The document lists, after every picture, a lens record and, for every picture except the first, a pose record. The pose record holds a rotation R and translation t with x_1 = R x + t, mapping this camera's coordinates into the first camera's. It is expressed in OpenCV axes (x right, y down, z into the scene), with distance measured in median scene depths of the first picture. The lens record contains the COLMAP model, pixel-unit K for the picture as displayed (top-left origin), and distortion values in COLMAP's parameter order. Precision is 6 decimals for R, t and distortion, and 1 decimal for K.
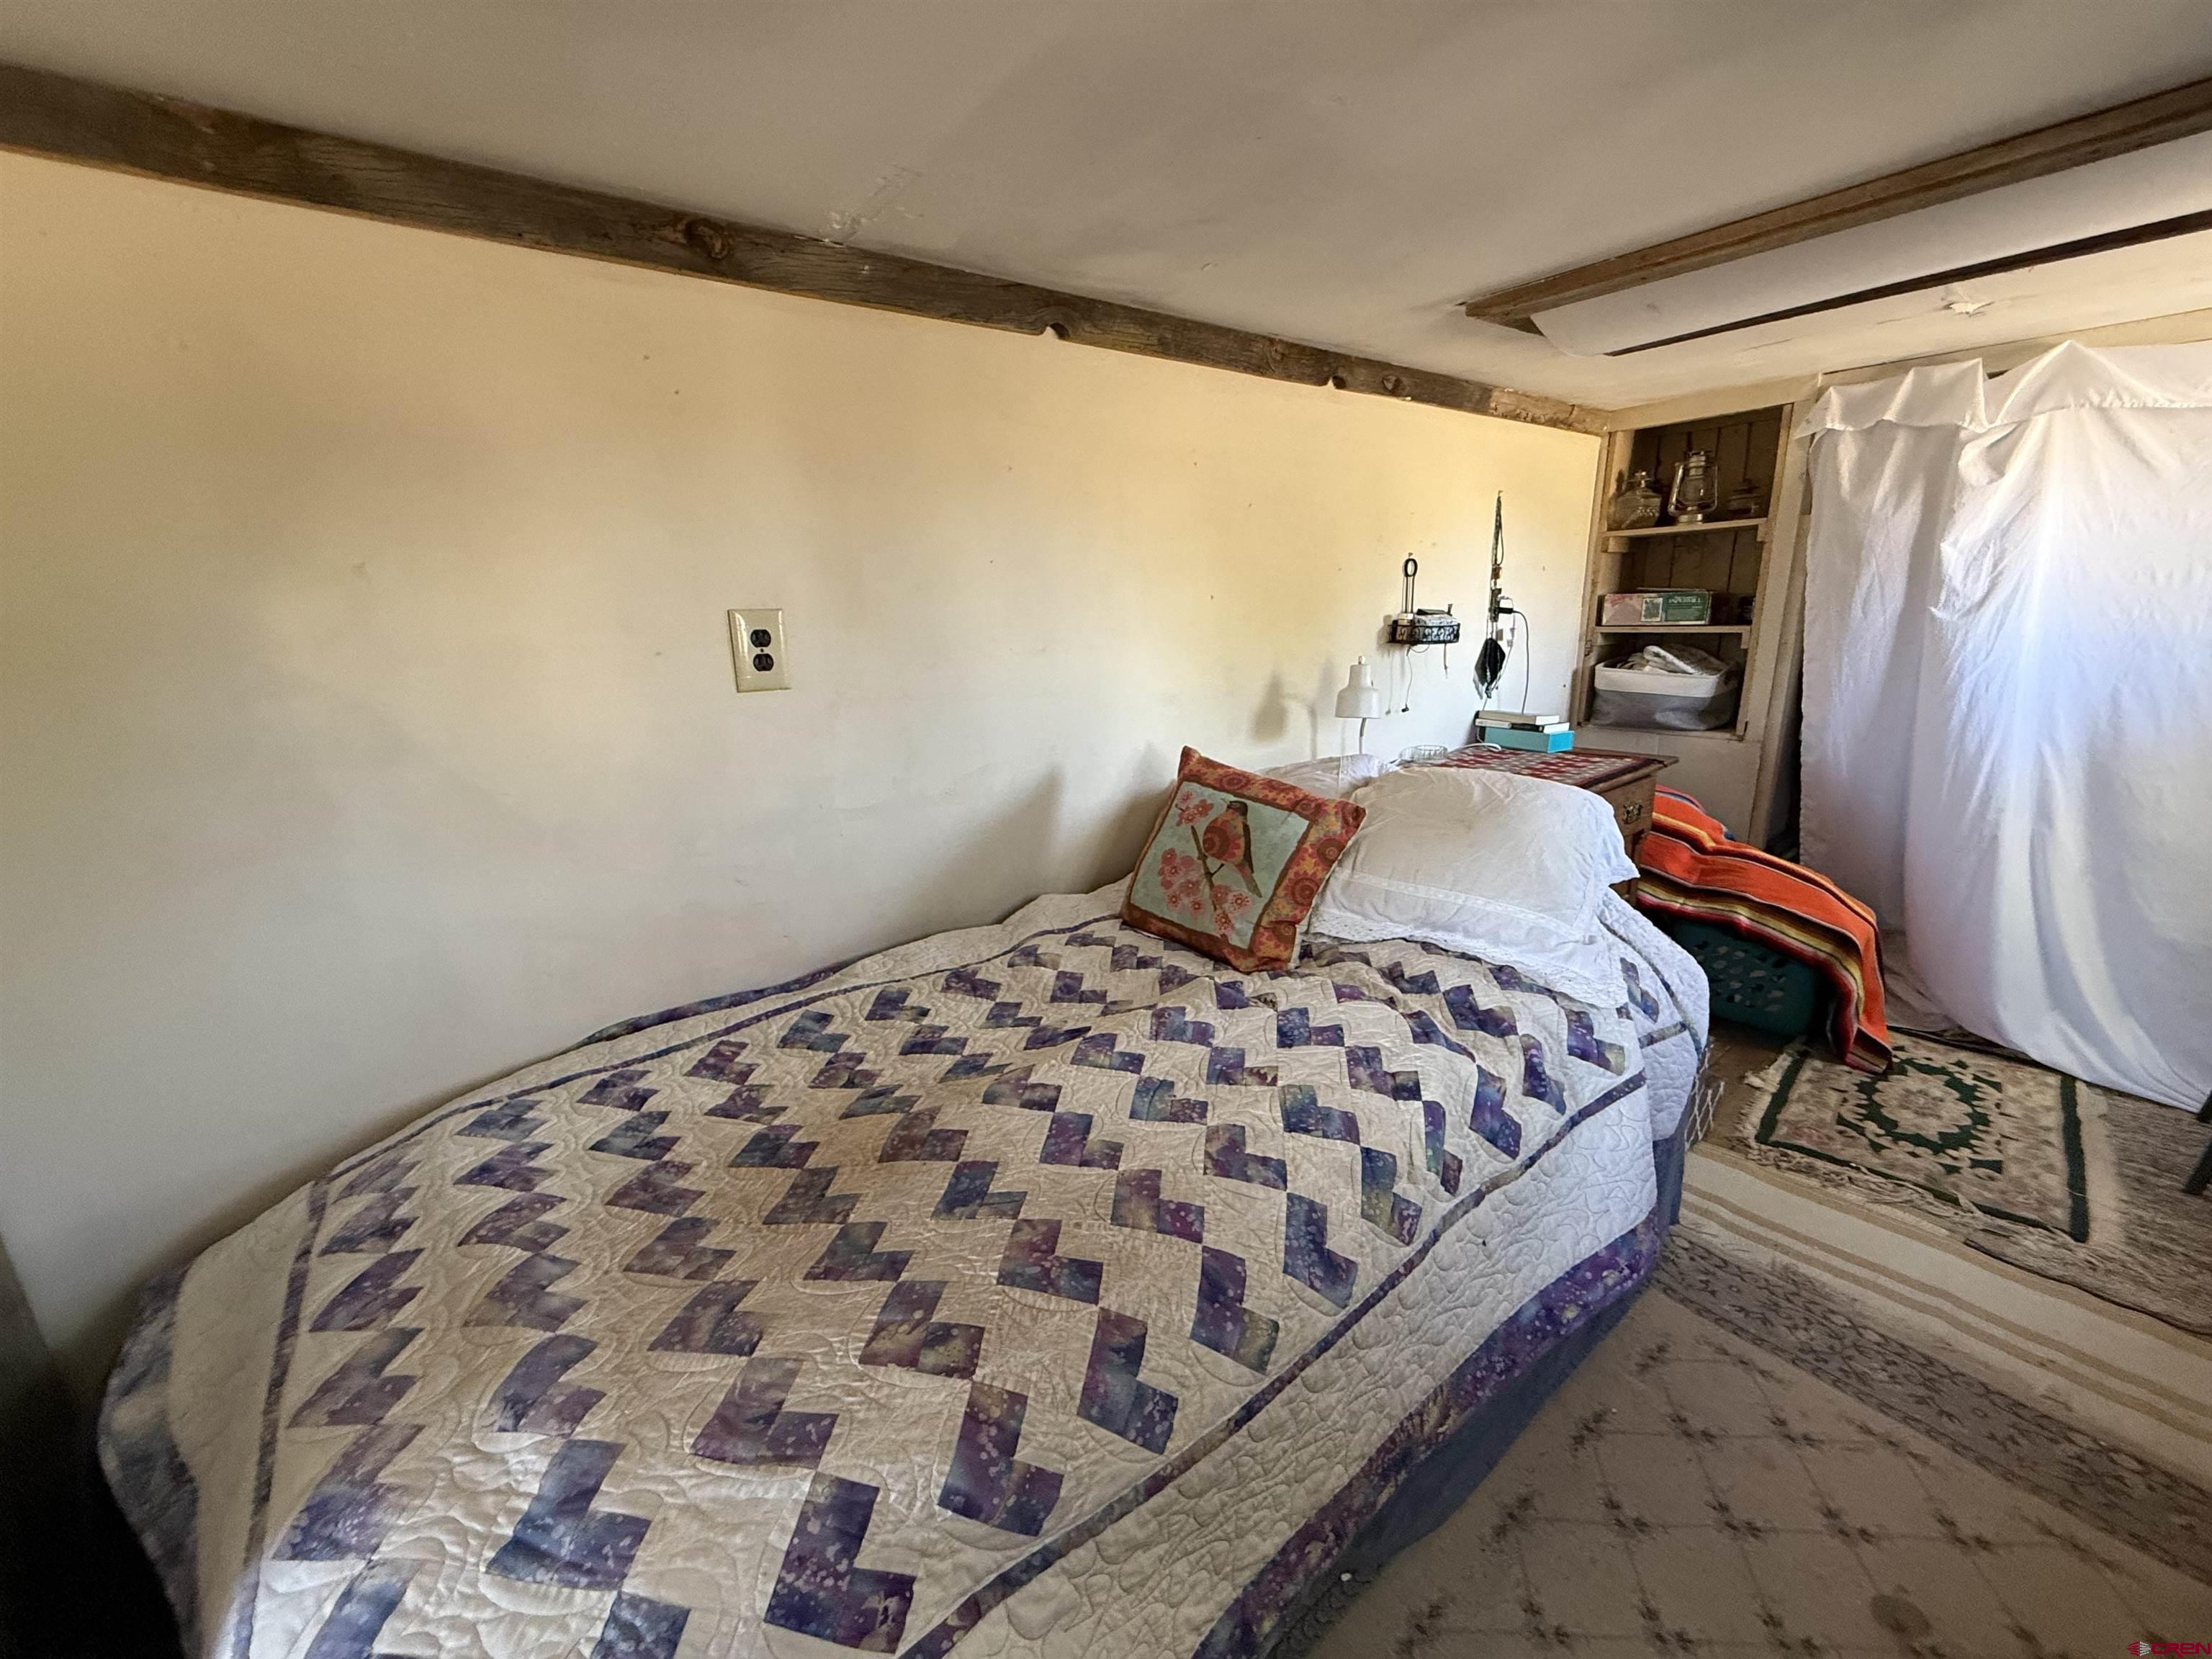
lens RADIAL K [[904.2, 0, 1084.3], [0, 904.2, 823.8], [0, 0, 1]] dist [-0.001362, -0.000054]
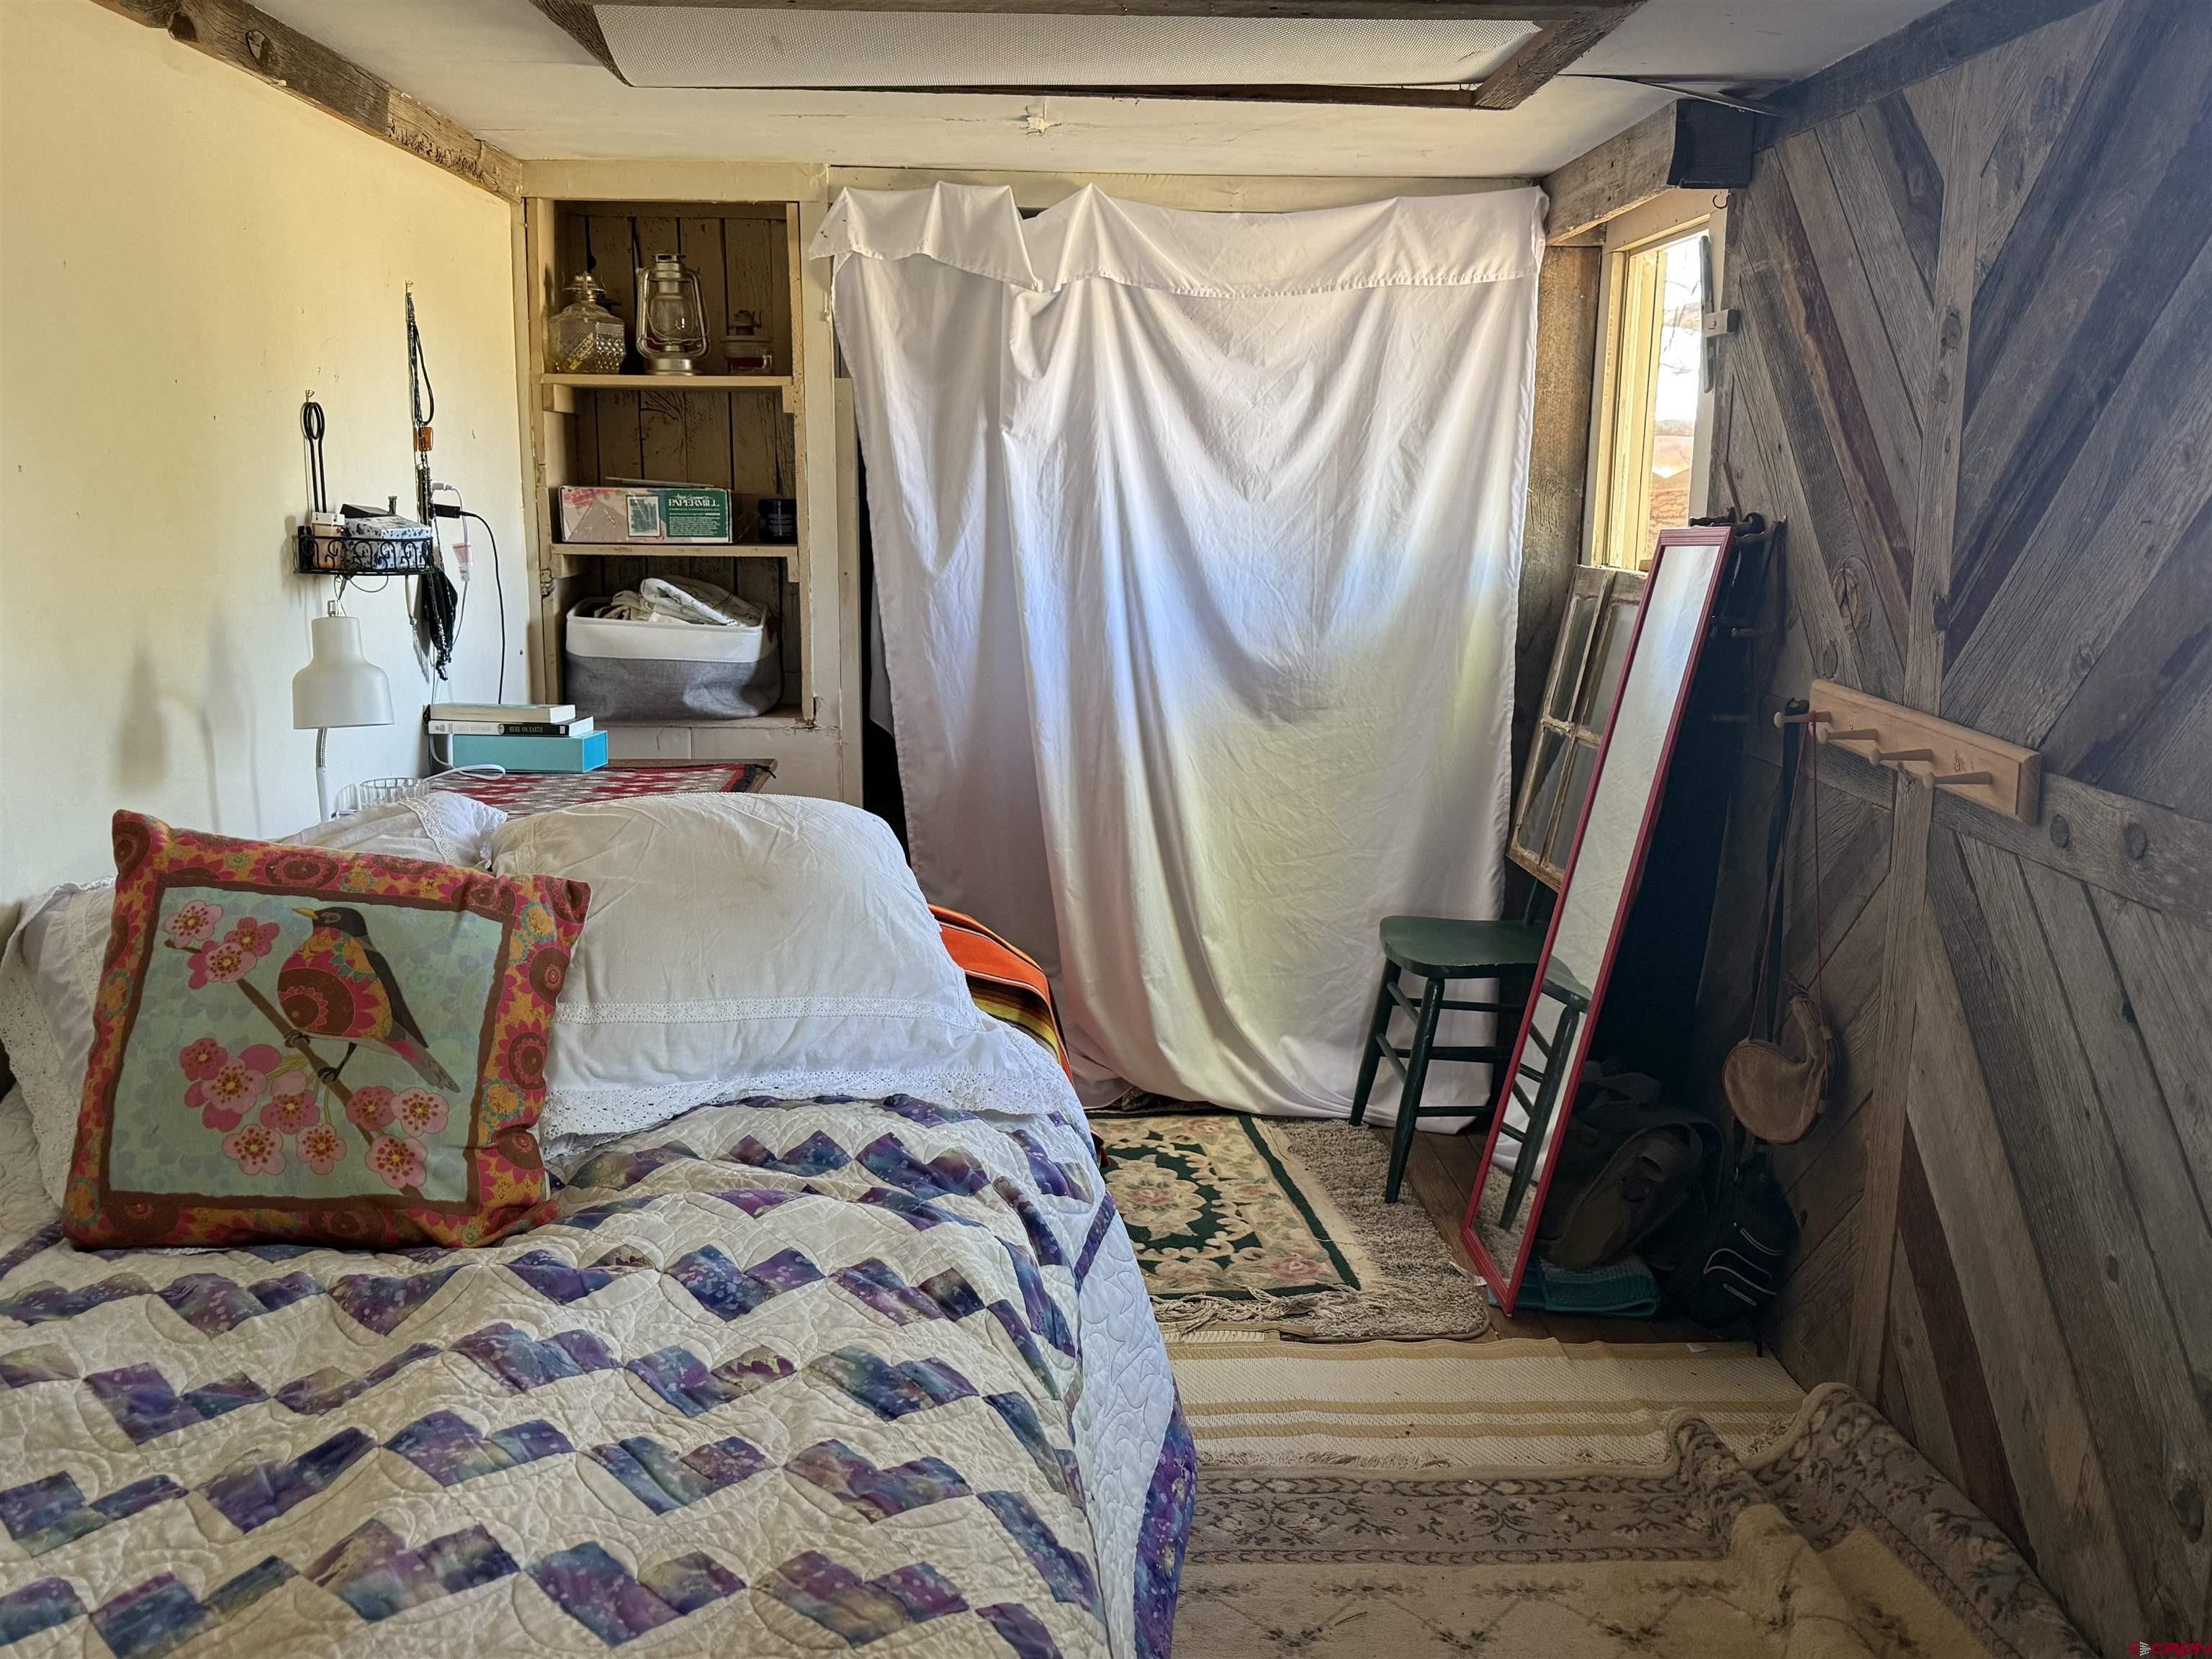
lens RADIAL K [[2009.0, 0, 1108.7], [0, 2009.0, 817.8], [0, 0, 1]] dist [0.150290, -0.314787]
pose [[0.560903, -0.104649, 0.821241, -0.483310], [0.170679, 0.985286, 0.008980, -0.012954], [-0.810096, 0.135131, 0.570511, 0.076242]]
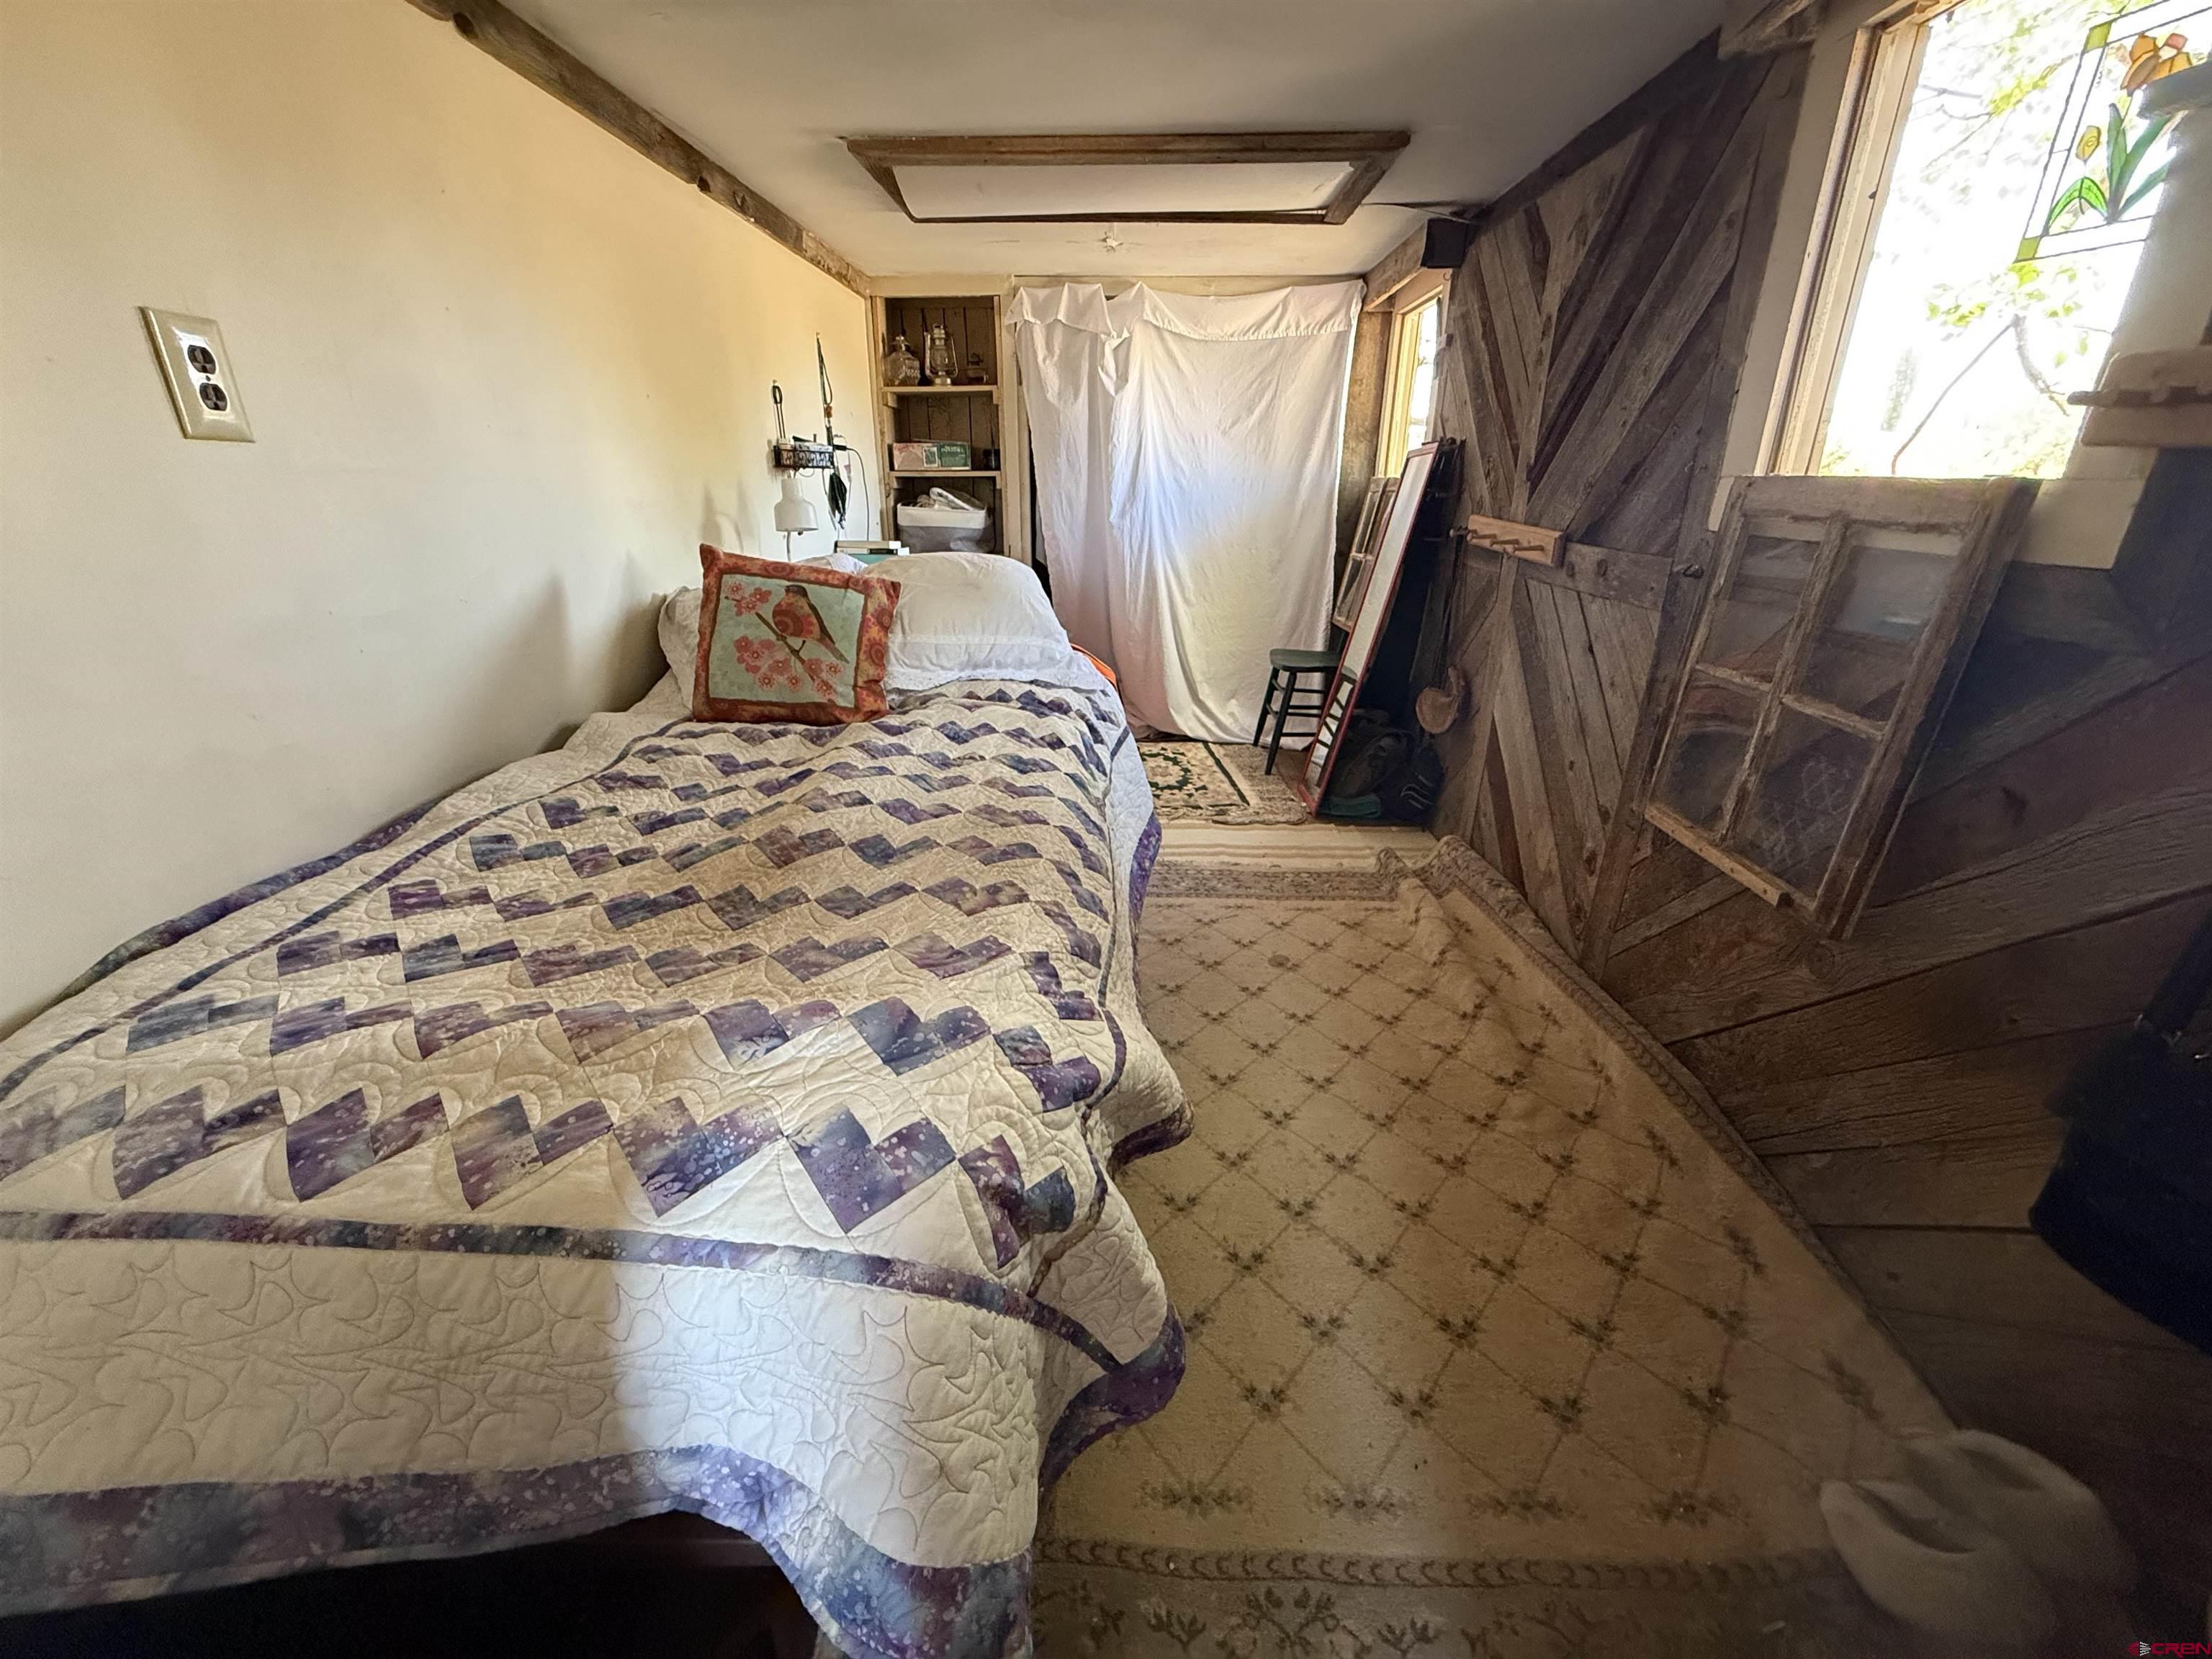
lens RADIAL K [[943.0, 0, 1099.4], [0, 943.0, 859.2], [0, 0, 1]] dist [0.002010, -0.000962]
pose [[0.618060, -0.255723, 0.743376, -0.553285], [0.167495, 0.966737, 0.193300, 0.141946], [-0.768081, 0.005041, 0.640333, -0.006992]]
